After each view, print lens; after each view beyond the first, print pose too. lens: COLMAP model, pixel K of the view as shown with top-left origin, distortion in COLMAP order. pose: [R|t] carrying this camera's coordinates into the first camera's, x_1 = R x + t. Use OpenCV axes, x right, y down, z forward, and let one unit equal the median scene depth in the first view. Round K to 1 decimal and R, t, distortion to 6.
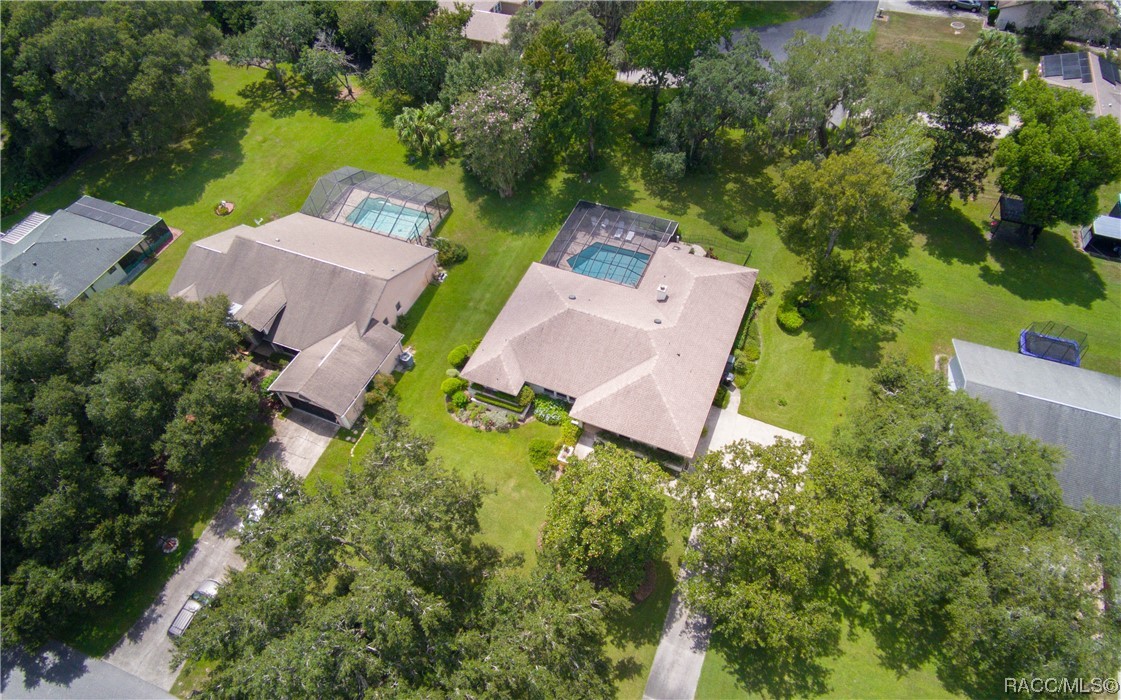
lens RADIAL K [[667.2, 0, 550.4], [0, 667.2, 357.9], [0, 0, 1]] dist [0.010019, -0.046176]
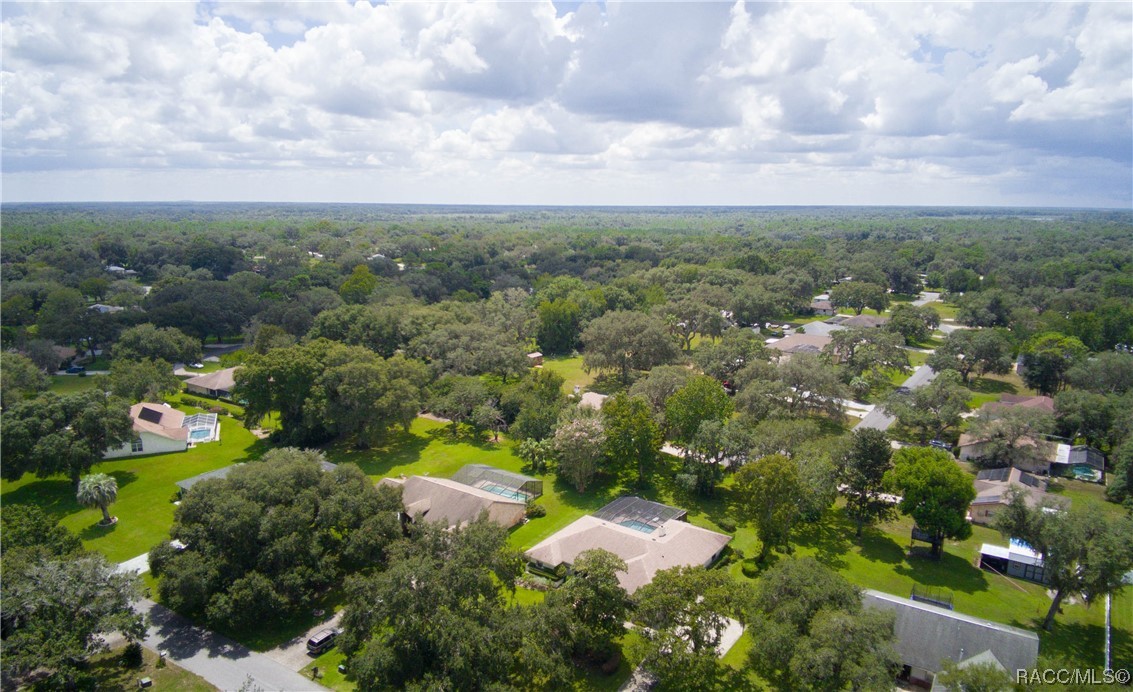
lens RADIAL K [[729.7, 0, 568.4], [0, 729.7, 349.0], [0, 0, 1]] dist [0.044018, -0.068047]
pose [[0.977246, 0.103421, -0.185188, 0.213102], [-0.198033, 0.757627, -0.621920, 0.642621], [0.075984, 0.644442, 0.760869, -0.556438]]
